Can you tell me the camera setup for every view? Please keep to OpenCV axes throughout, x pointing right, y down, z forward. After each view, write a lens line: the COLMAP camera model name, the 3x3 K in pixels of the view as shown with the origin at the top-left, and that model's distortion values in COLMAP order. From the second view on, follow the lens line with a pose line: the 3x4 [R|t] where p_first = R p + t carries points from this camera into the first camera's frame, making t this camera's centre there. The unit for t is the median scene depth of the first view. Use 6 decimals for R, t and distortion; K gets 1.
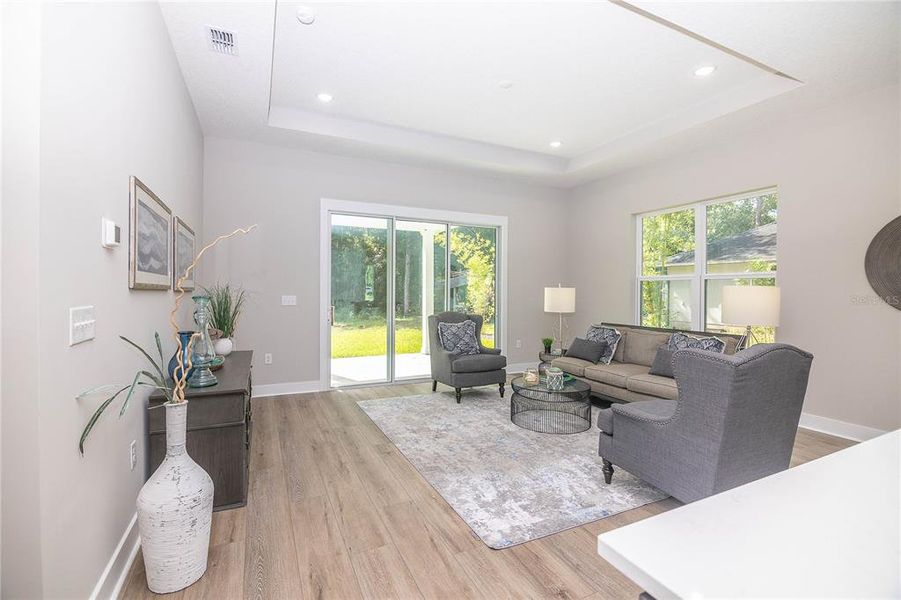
lens RADIAL K [[406.4, 0, 449.4], [0, 406.4, 296.3], [0, 0, 1]] dist [-0.002409, -0.000176]
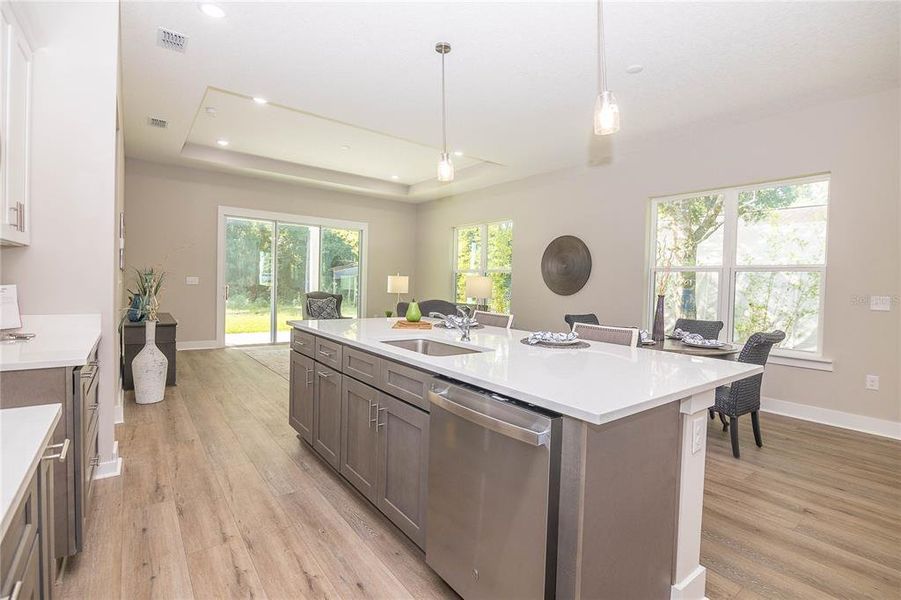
lens RADIAL K [[425.6, 0, 448.4], [0, 425.6, 294.5], [0, 0, 1]] dist [0.000479, -0.000101]
pose [[0.979512, 0.014005, 0.200899, 0.161528], [-0.017145, 0.999756, 0.013900, 0.022802], [-0.200656, -0.017059, 0.979513, -0.580269]]
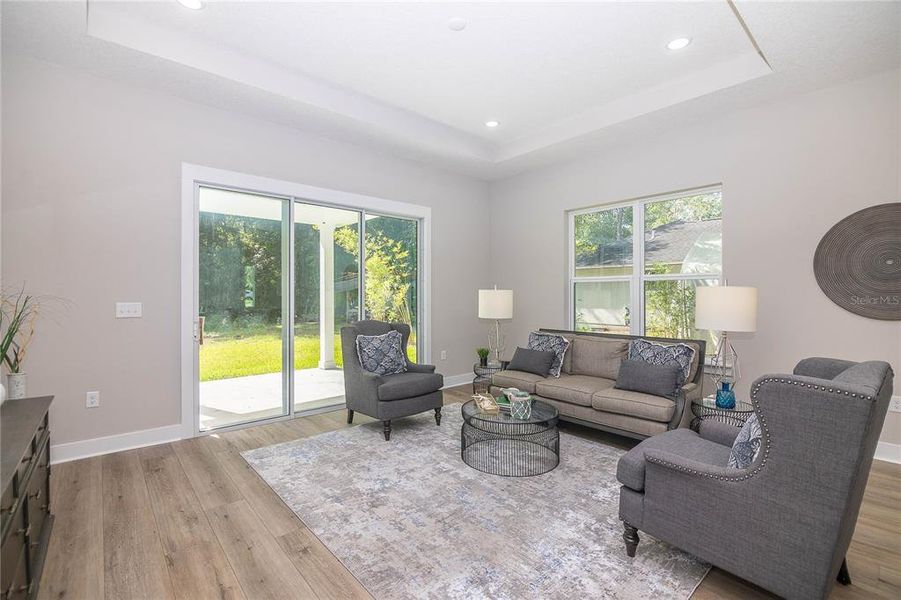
lens RADIAL K [[402.3, 0, 450.6], [0, 402.3, 296.1], [0, 0, 1]] dist [-0.010727, -0.000684]
pose [[0.961361, -0.007273, 0.275196, -0.066288], [0.009581, 0.999929, -0.007043, -0.003050], [-0.275125, 0.009407, 0.961362, 0.222539]]
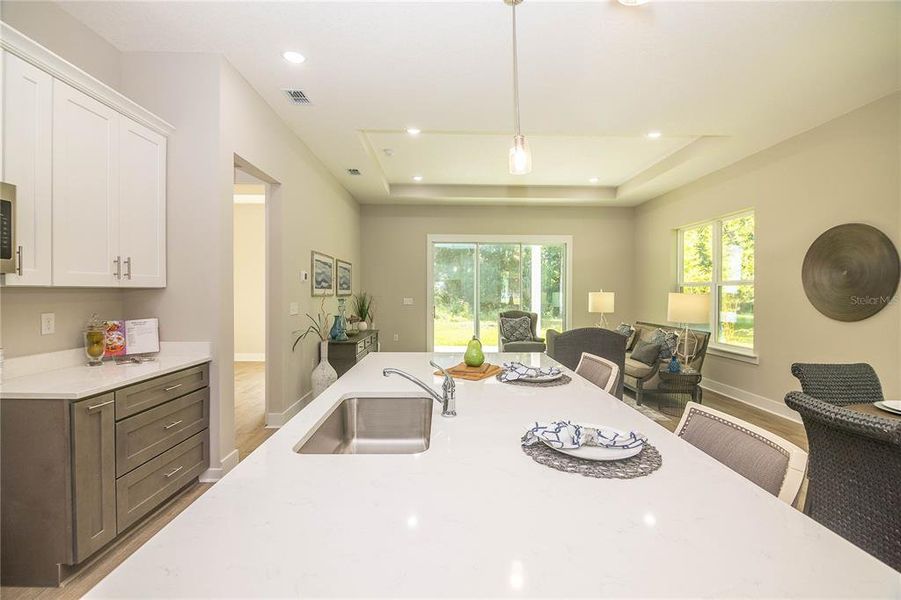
lens RADIAL K [[406.4, 0, 449.4], [0, 406.4, 296.3], [0, 0, 1]] dist [-0.002409, -0.000176]
pose [[0.911029, 0.000800, -0.412341, 0.408601], [-0.002767, 0.999987, -0.004175, -0.003711], [0.412332, 0.004944, 0.911020, -0.374023]]
